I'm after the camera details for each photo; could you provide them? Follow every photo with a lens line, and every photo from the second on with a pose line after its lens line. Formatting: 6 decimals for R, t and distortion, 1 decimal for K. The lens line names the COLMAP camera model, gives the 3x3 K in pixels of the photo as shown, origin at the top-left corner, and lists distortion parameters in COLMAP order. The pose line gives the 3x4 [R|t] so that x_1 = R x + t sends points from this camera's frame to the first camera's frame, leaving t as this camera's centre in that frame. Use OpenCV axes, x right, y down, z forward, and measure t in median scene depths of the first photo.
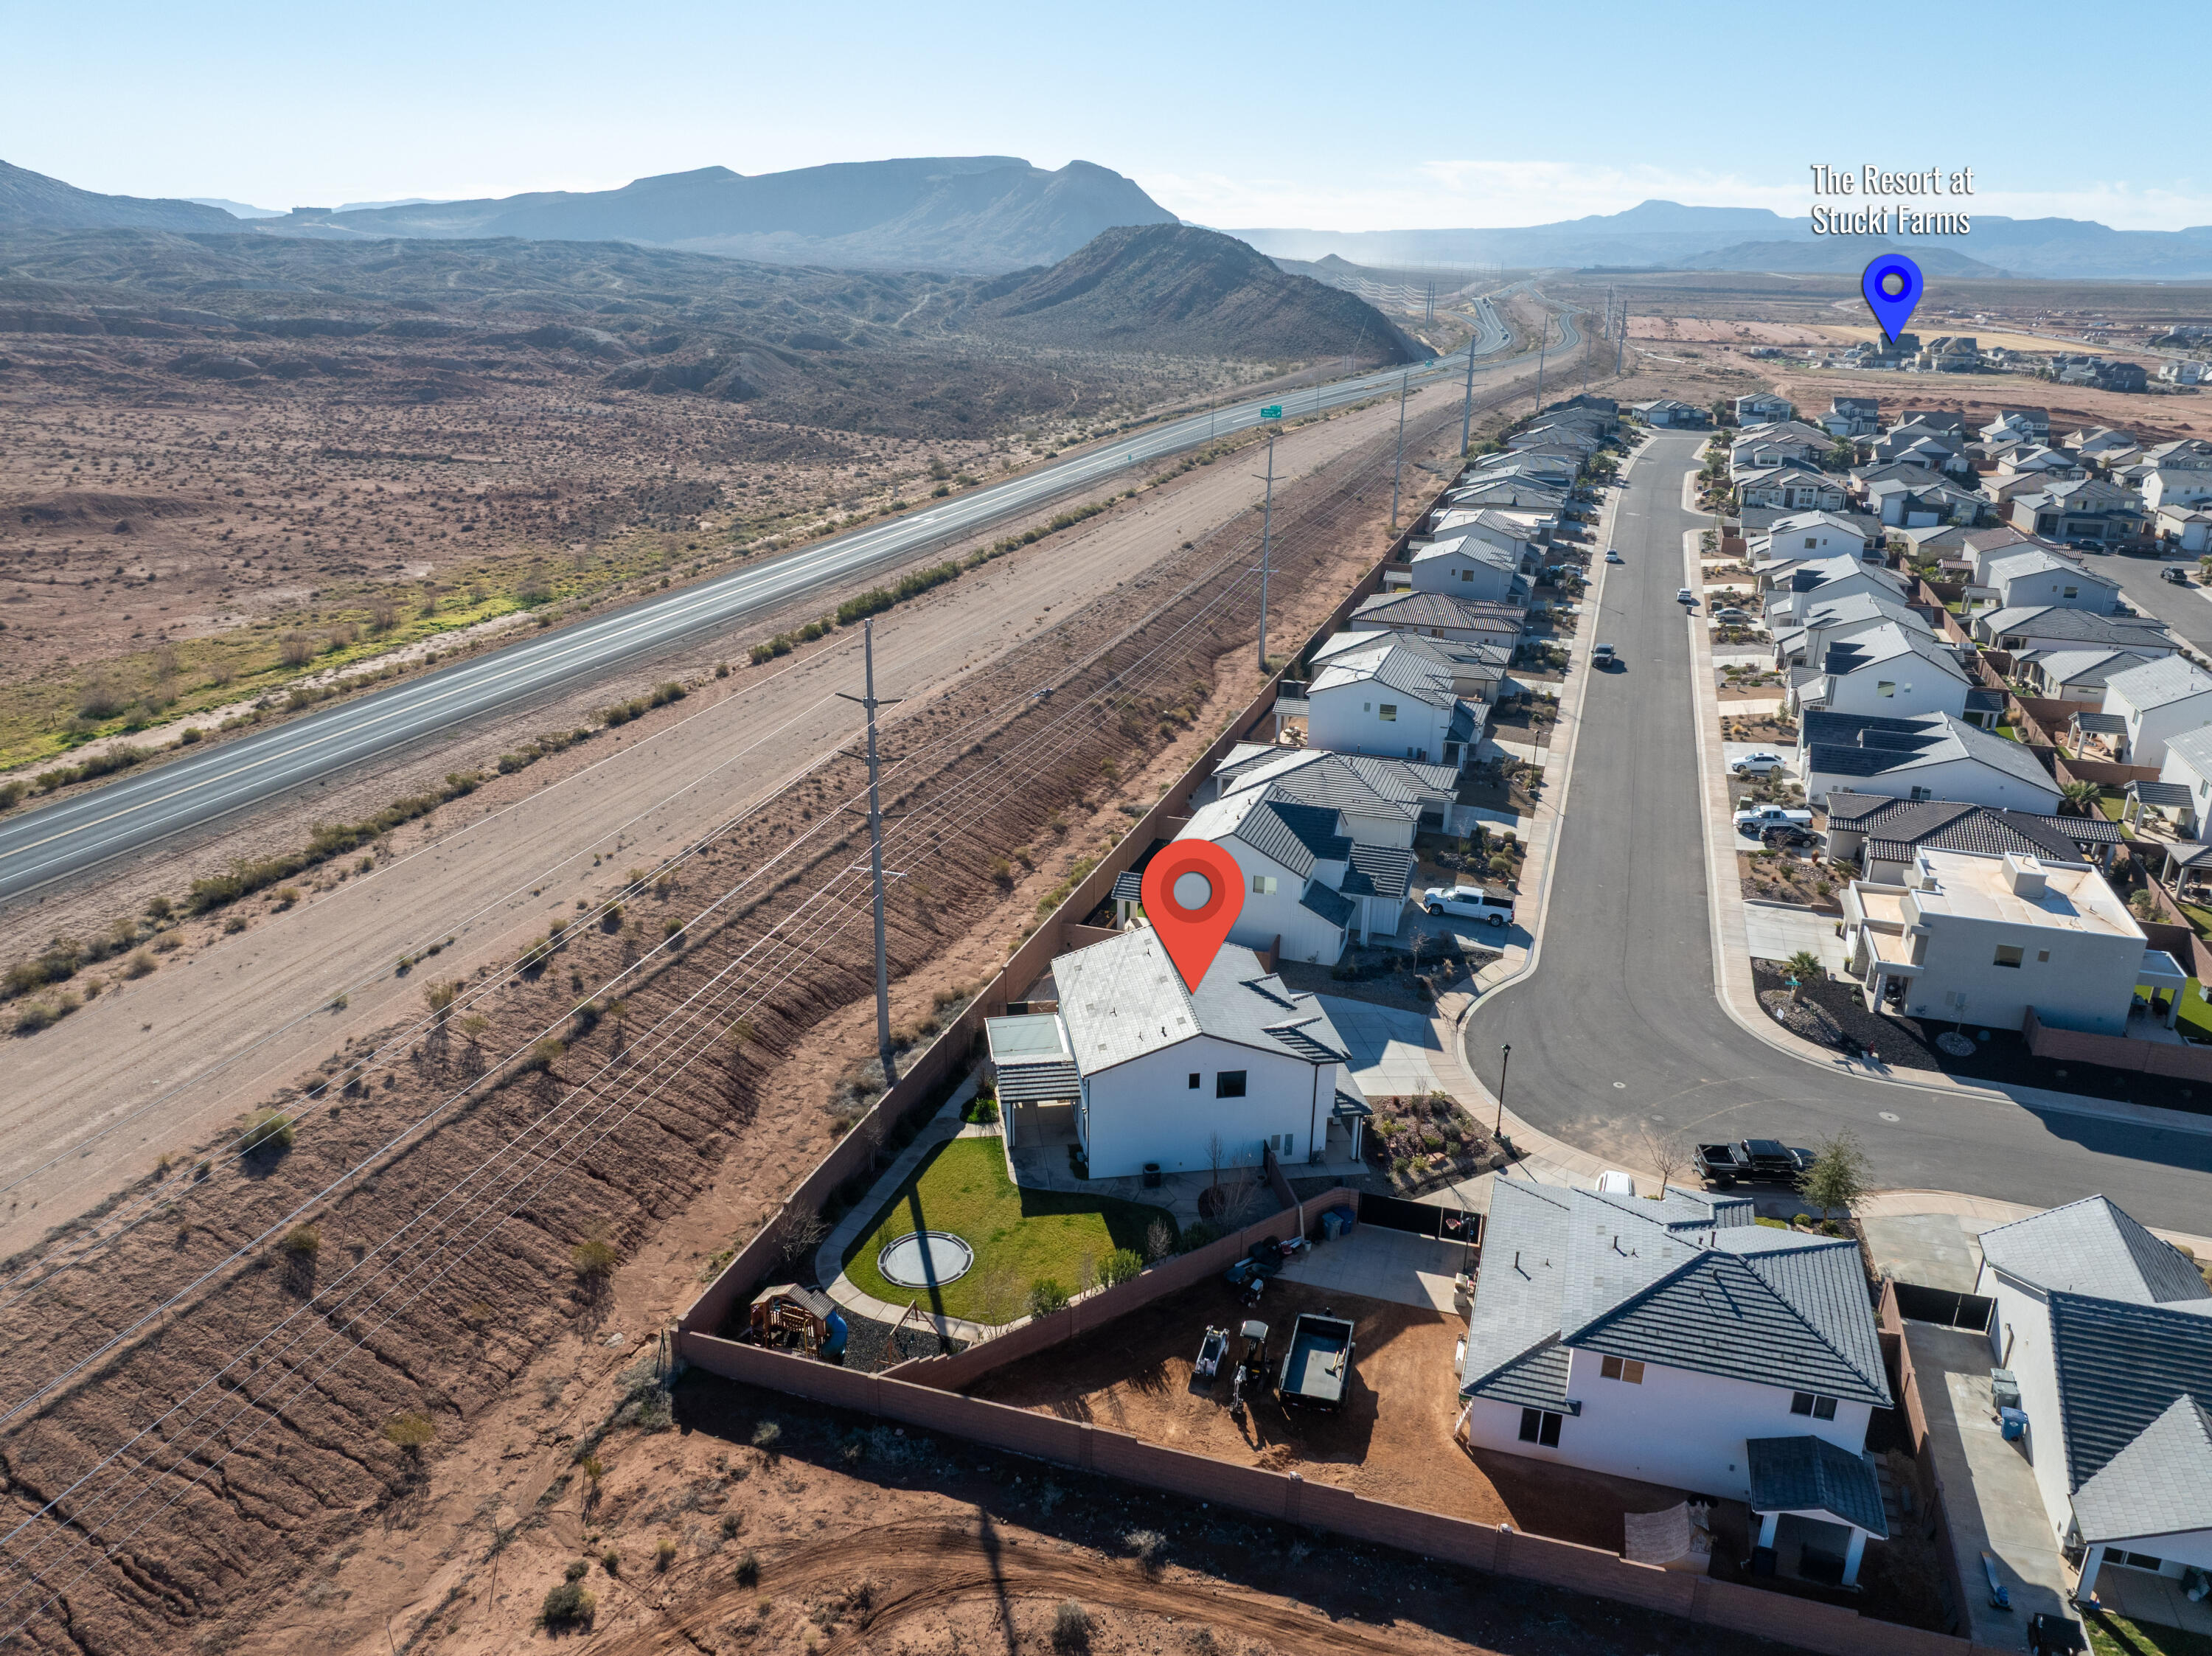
lens RADIAL K [[1553.4, 0, 1106.0], [0, 1553.4, 828.0], [0, 0, 1]] dist [-0.034601, 0.005372]
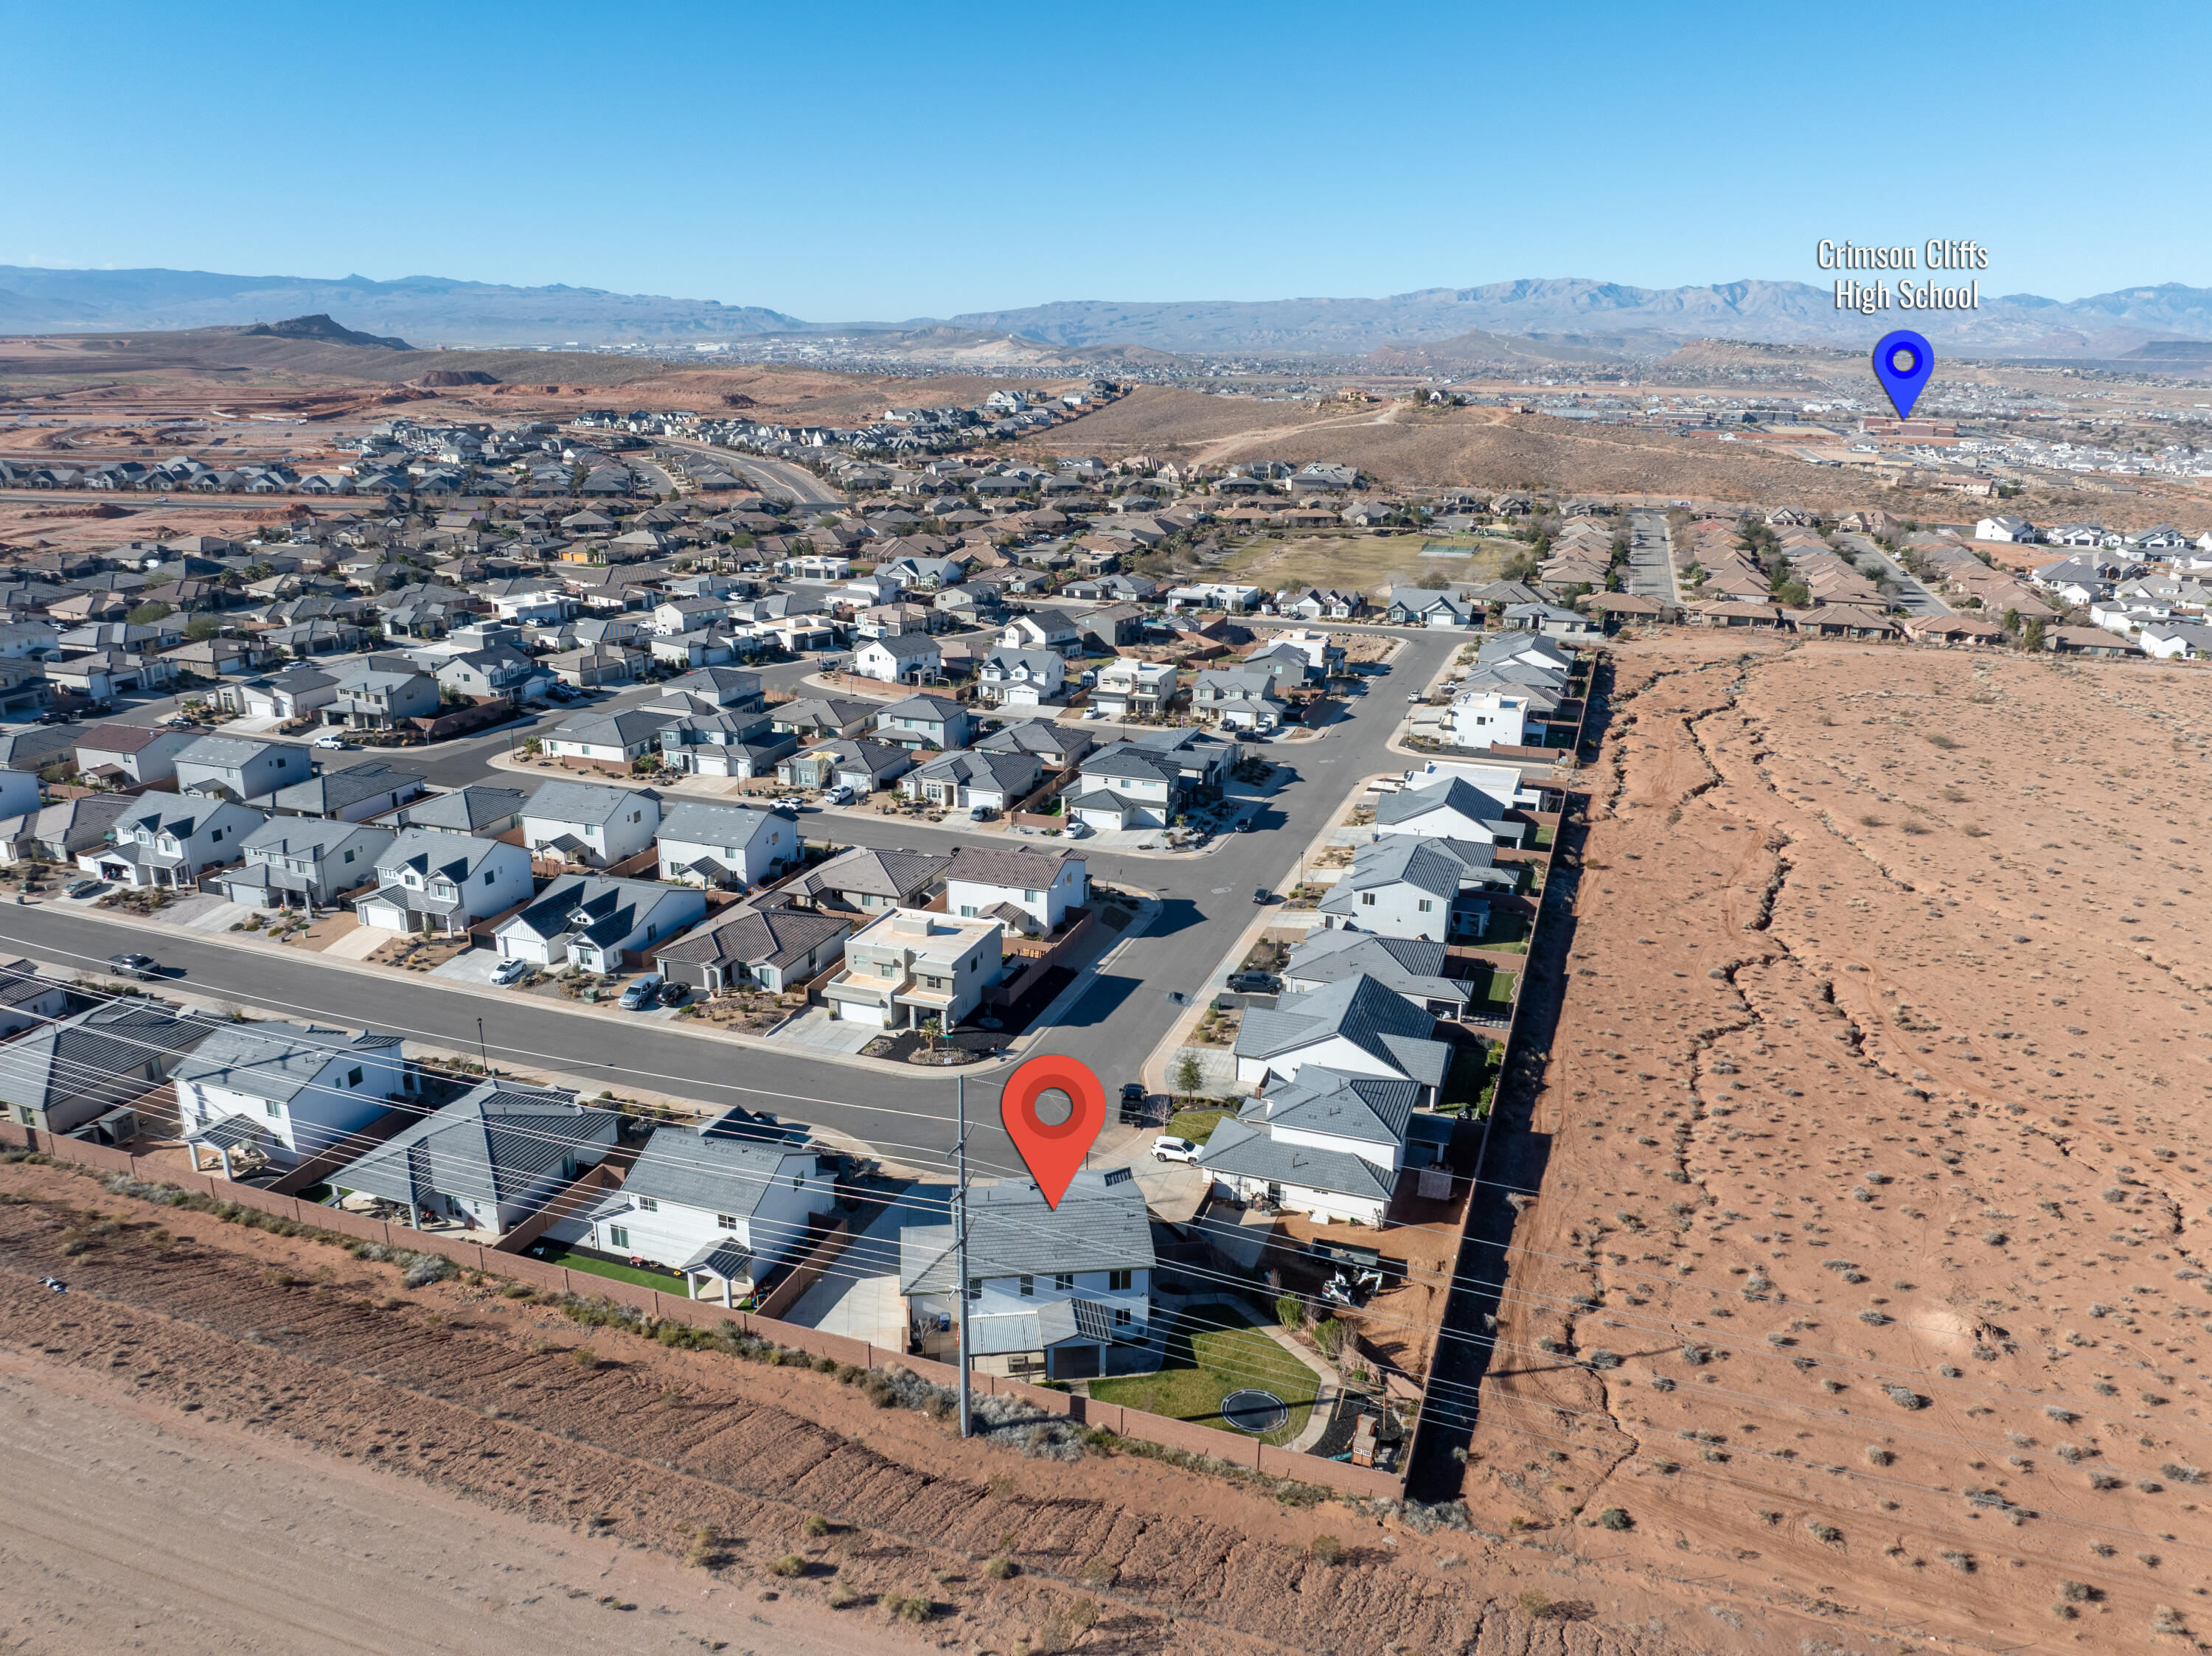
lens RADIAL K [[1550.3, 0, 1106.0], [0, 1550.3, 828.0], [0, 0, 1]] dist [-0.021819, -0.032398]
pose [[0.020464, -0.310895, 0.950224, -1.008702], [0.332415, 0.898468, 0.286803, -0.505207], [-0.942911, 0.309999, 0.121732, 0.619358]]
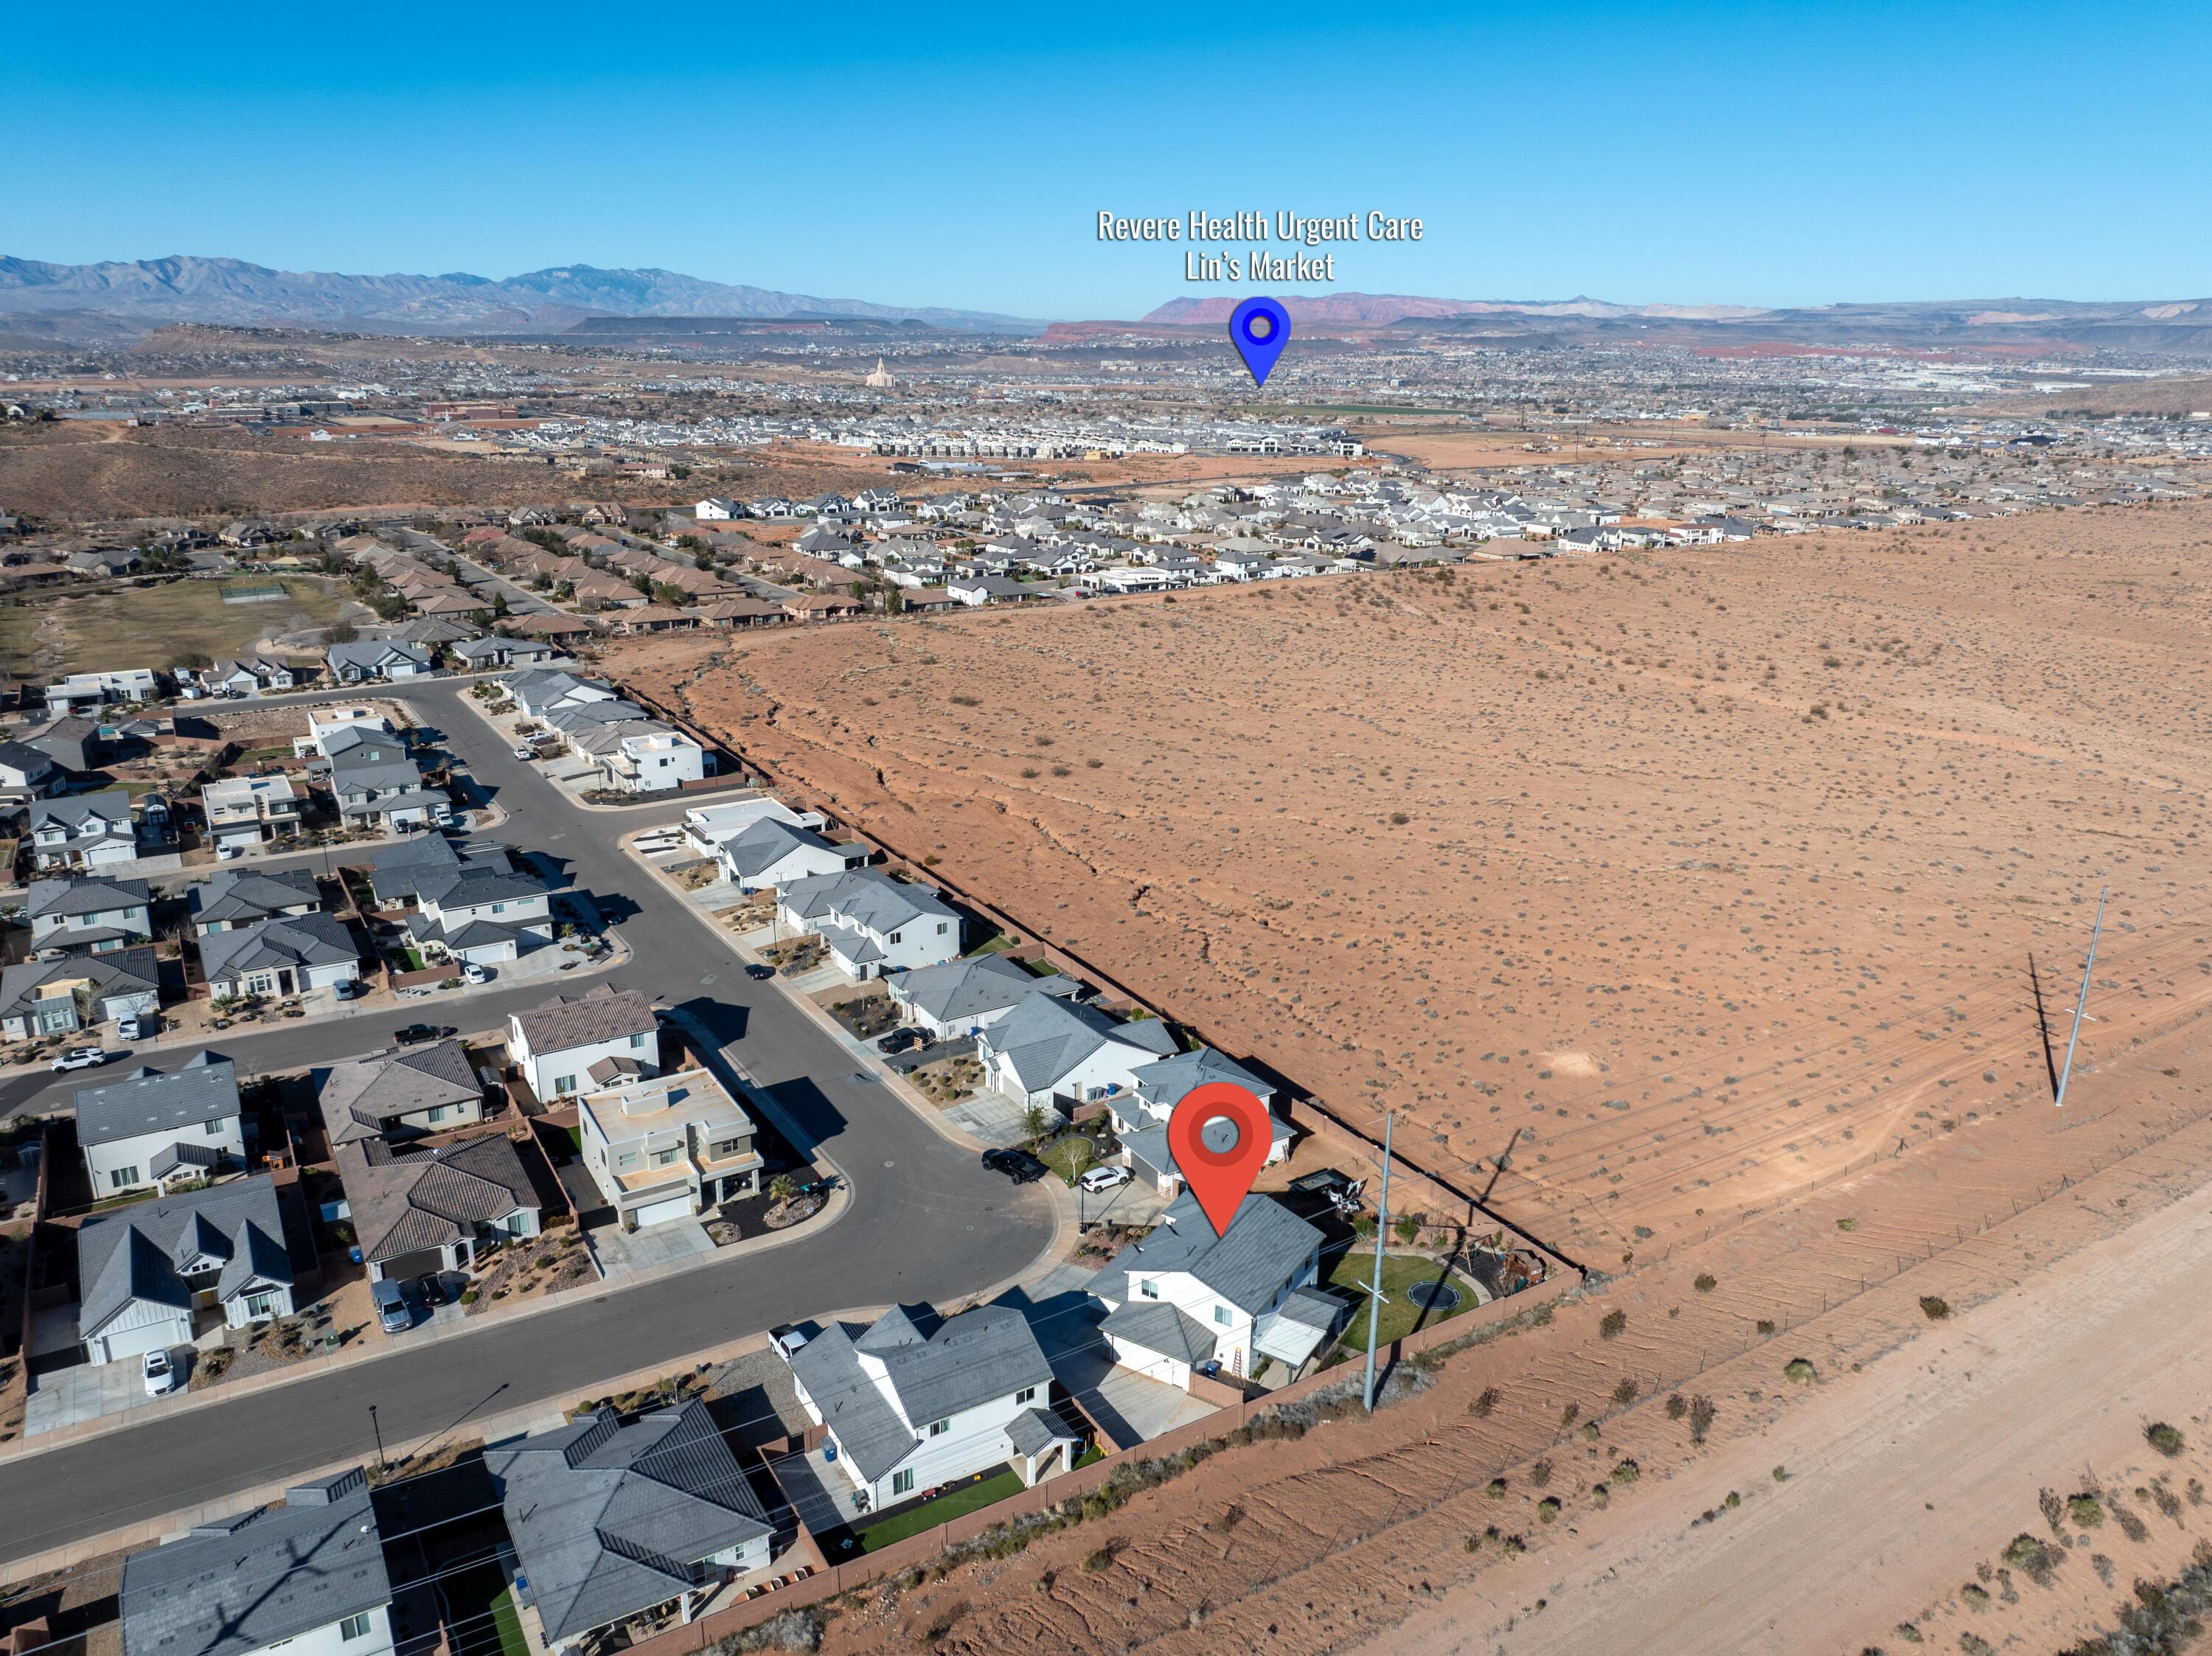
lens RADIAL K [[1553.4, 0, 1106.0], [0, 1553.4, 828.0], [0, 0, 1]] dist [-0.034601, 0.005372]
pose [[-0.764227, -0.213716, 0.608508, -0.640150], [0.201301, 0.817324, 0.539869, -0.974546], [-0.612727, 0.535076, -0.581600, 1.571252]]
